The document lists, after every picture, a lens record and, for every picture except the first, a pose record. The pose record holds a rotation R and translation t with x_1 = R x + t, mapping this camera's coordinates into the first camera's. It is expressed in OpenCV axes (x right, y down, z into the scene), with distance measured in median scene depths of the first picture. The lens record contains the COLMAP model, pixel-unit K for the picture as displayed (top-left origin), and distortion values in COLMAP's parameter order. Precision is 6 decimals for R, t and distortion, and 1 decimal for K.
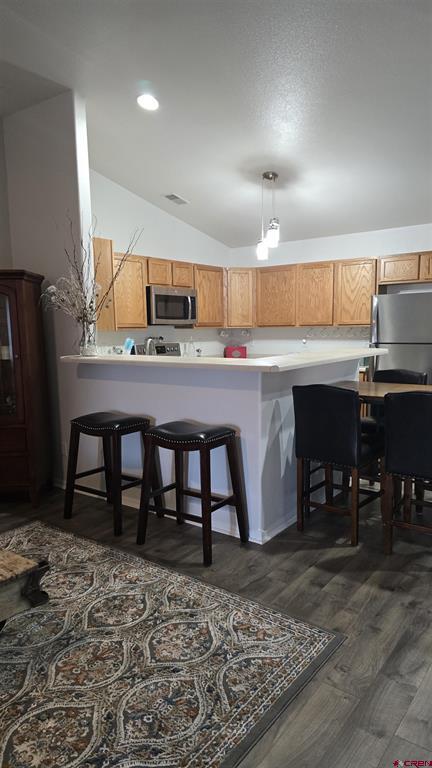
lens RADIAL K [[513.1, 0, 216.0], [0, 513.1, 384.0], [0, 0, 1]] dist [0.098255, -0.105805]
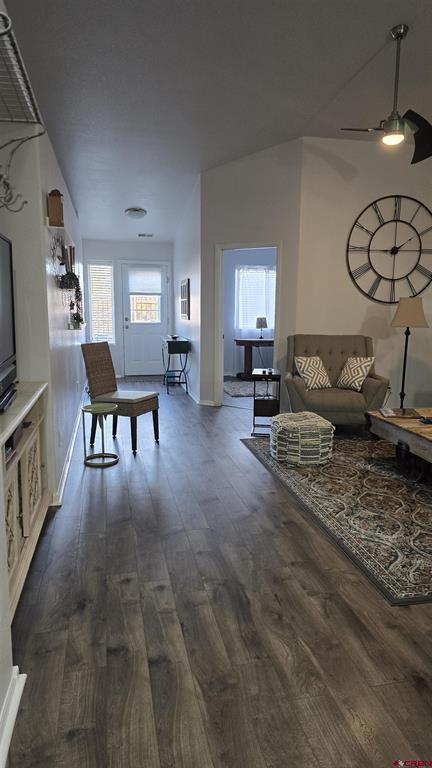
lens RADIAL K [[513.1, 0, 216.0], [0, 513.1, 384.0], [0, 0, 1]] dist [0.098255, -0.105805]
pose [[-0.660787, 0.122468, -0.740515, 1.240464], [-0.086036, 0.967737, 0.236820, -0.156366], [0.745626, 0.220198, -0.628931, 1.354183]]
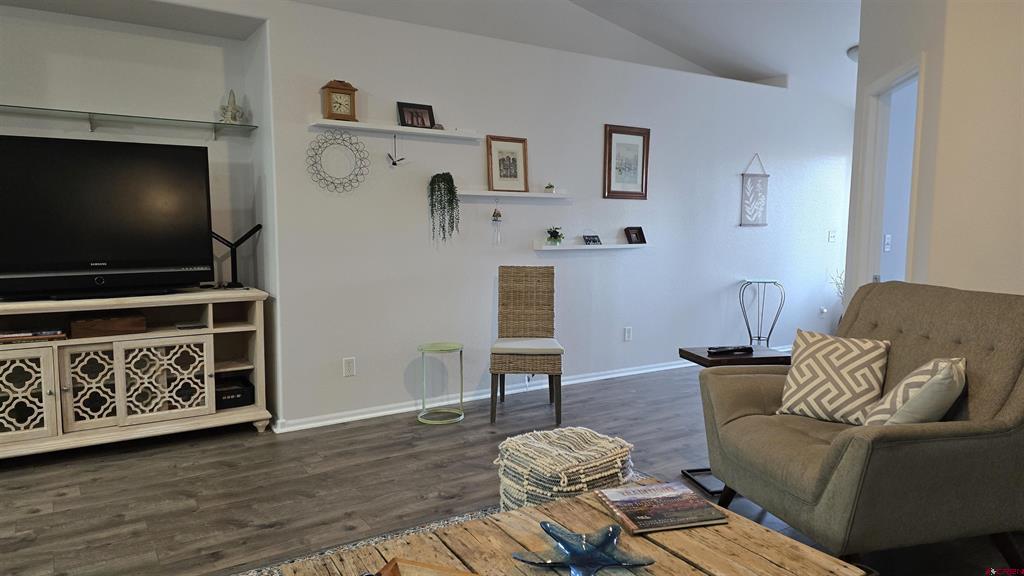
lens RADIAL K [[684.2, 0, 512.0], [0, 684.2, 288.0], [0, 0, 1]] dist [0.098255, -0.105805]
pose [[-0.929571, -0.013247, 0.368405, -0.886269], [0.057765, 0.981775, 0.181057, -0.069811], [-0.364089, 0.189587, -0.911864, 1.480356]]
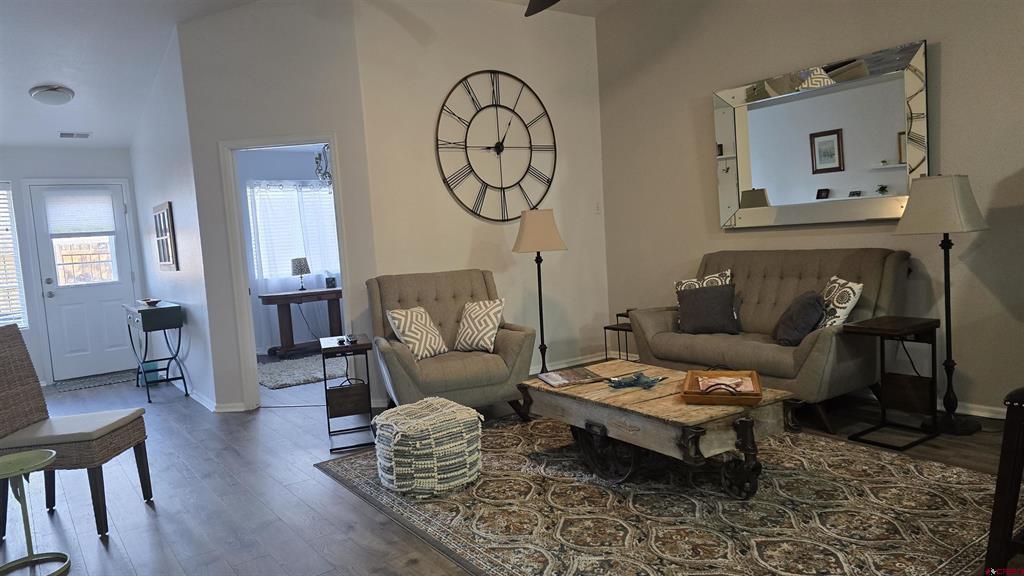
lens RADIAL K [[684.2, 0, 512.0], [0, 684.2, 288.0], [0, 0, 1]] dist [0.098255, -0.105805]
pose [[-0.288887, 0.110090, -0.951012, 0.982405], [-0.042798, 0.990888, 0.127706, -0.076778], [0.956406, 0.077594, -0.281543, 0.983192]]
